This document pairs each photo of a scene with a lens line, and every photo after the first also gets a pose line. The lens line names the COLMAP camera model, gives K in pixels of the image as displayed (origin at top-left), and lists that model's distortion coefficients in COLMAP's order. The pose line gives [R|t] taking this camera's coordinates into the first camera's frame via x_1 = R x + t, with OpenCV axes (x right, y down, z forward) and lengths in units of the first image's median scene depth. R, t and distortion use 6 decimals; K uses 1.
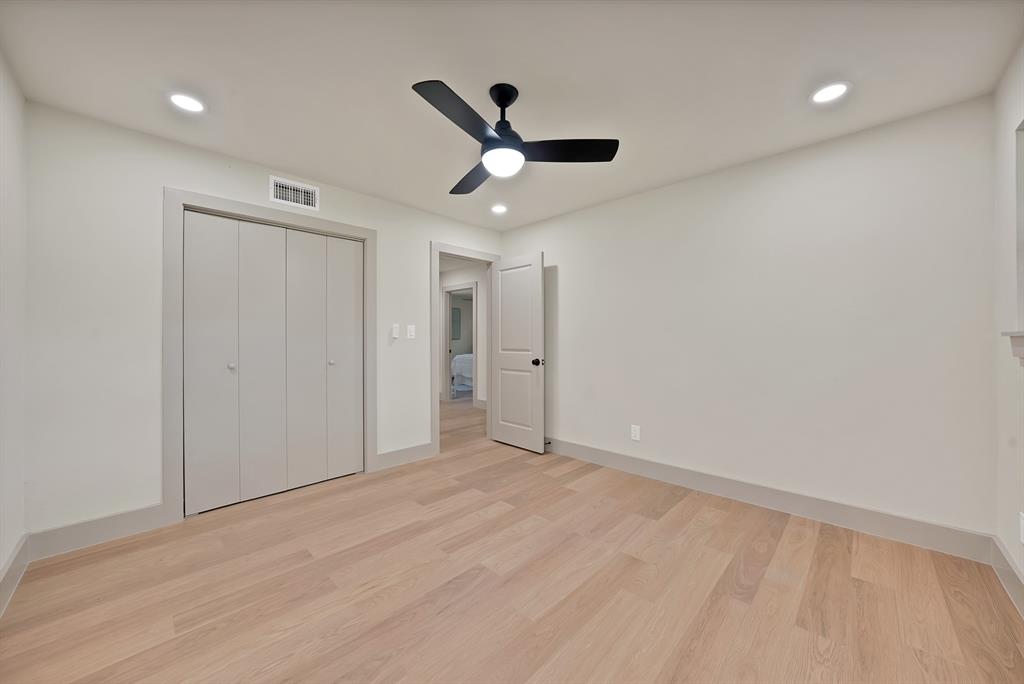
lens RADIAL K [[366.1, 0, 507.1], [0, 366.1, 338.2], [0, 0, 1]] dist [-0.013242, 0.000042]
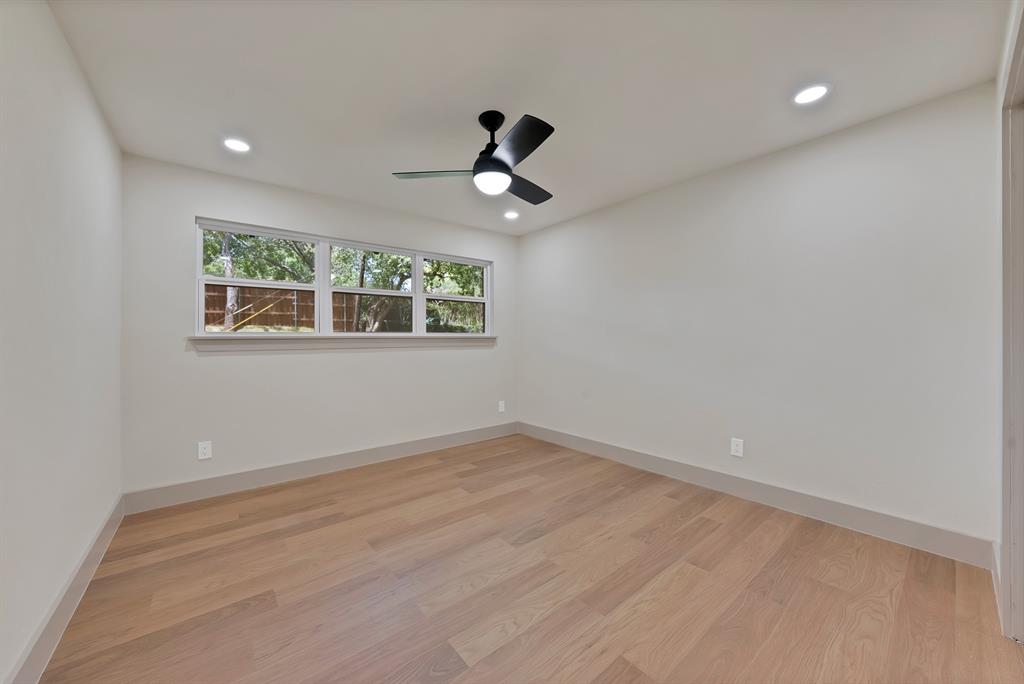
lens RADIAL K [[366.1, 0, 507.1], [0, 366.1, 338.2], [0, 0, 1]] dist [-0.013242, 0.000042]
pose [[-0.993529, 0.008293, 0.113271, -0.168251], [0.007755, 0.999956, -0.005198, 0.006369], [-0.113310, -0.004286, -0.993550, 1.990554]]
